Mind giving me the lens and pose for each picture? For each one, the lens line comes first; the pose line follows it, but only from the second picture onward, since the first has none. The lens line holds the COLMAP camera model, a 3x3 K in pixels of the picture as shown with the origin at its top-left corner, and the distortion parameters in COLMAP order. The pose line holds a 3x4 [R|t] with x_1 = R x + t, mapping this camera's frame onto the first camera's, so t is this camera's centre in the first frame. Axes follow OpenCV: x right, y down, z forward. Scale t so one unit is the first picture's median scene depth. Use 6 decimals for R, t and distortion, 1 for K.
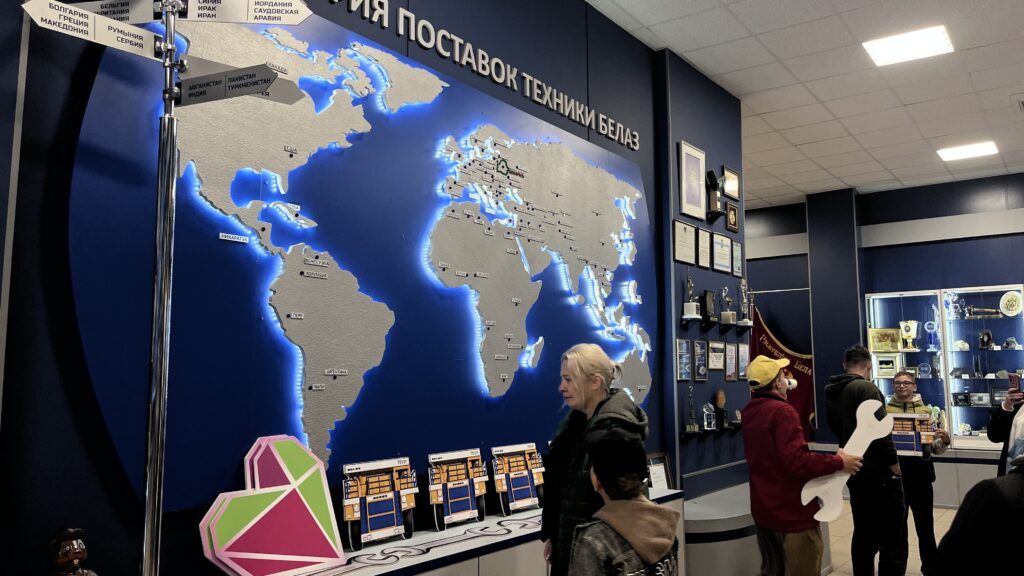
lens RADIAL K [[776.1, 0, 512.0], [0, 776.1, 288.0], [0, 0, 1]] dist [0.025237, -0.007776]
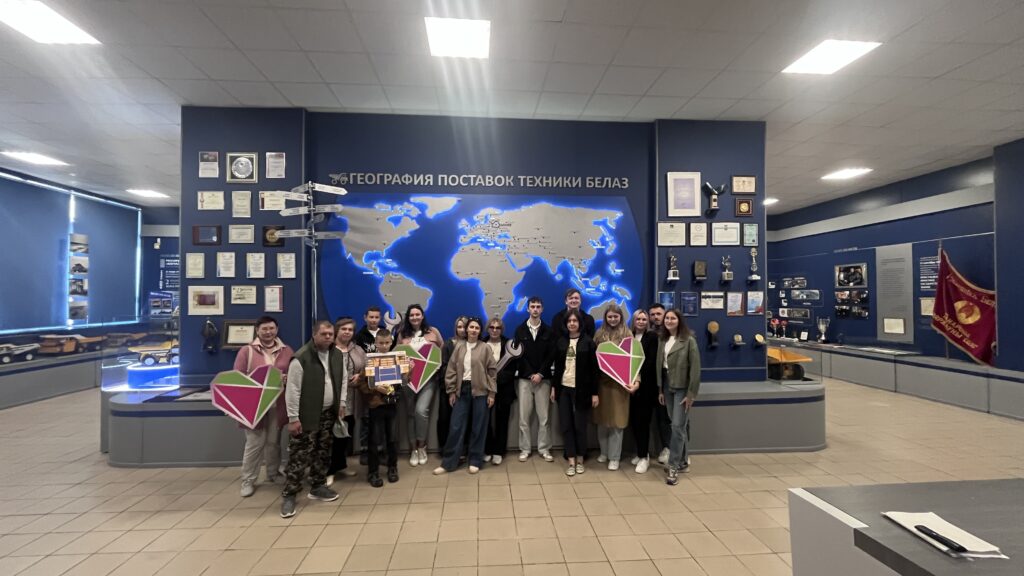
lens RADIAL K [[421.2, 0, 508.2], [0, 421.2, 289.9], [0, 0, 1]] dist [0.002601, -0.000012]
pose [[0.653803, -0.014382, -0.756529, 0.752152], [0.086788, 0.994646, 0.056094, -0.022336], [0.751672, -0.102332, 0.651550, 0.143000]]
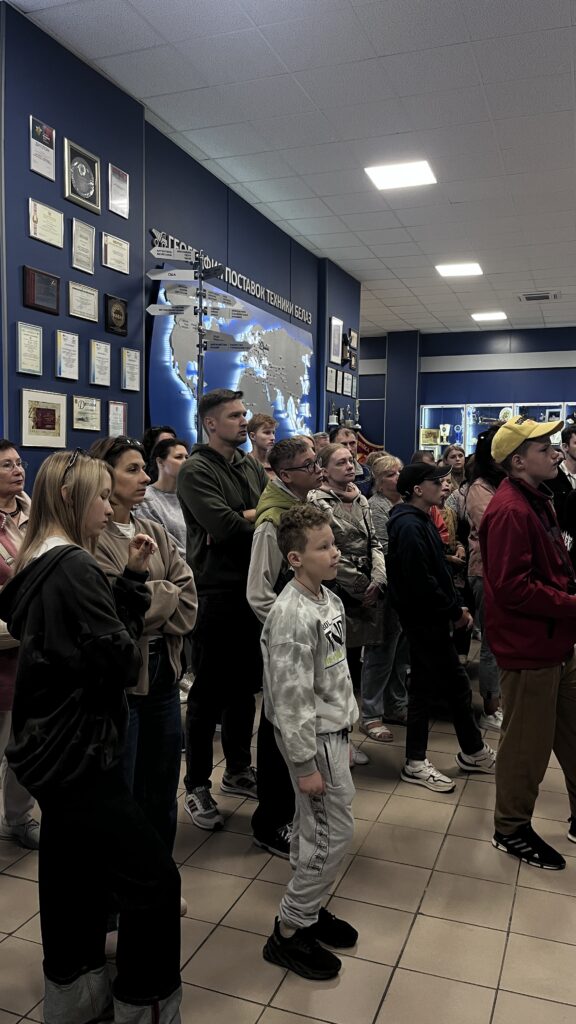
lens RADIAL K [[776.1, 0, 288.0], [0, 776.1, 512.0], [0, 0, 1]] dist [0.025237, -0.007776]
pose [[0.961971, -0.001446, 0.273148, -0.367024], [-0.047565, 0.983821, 0.172722, -0.068756], [-0.268978, -0.179146, 0.946339, -0.696528]]
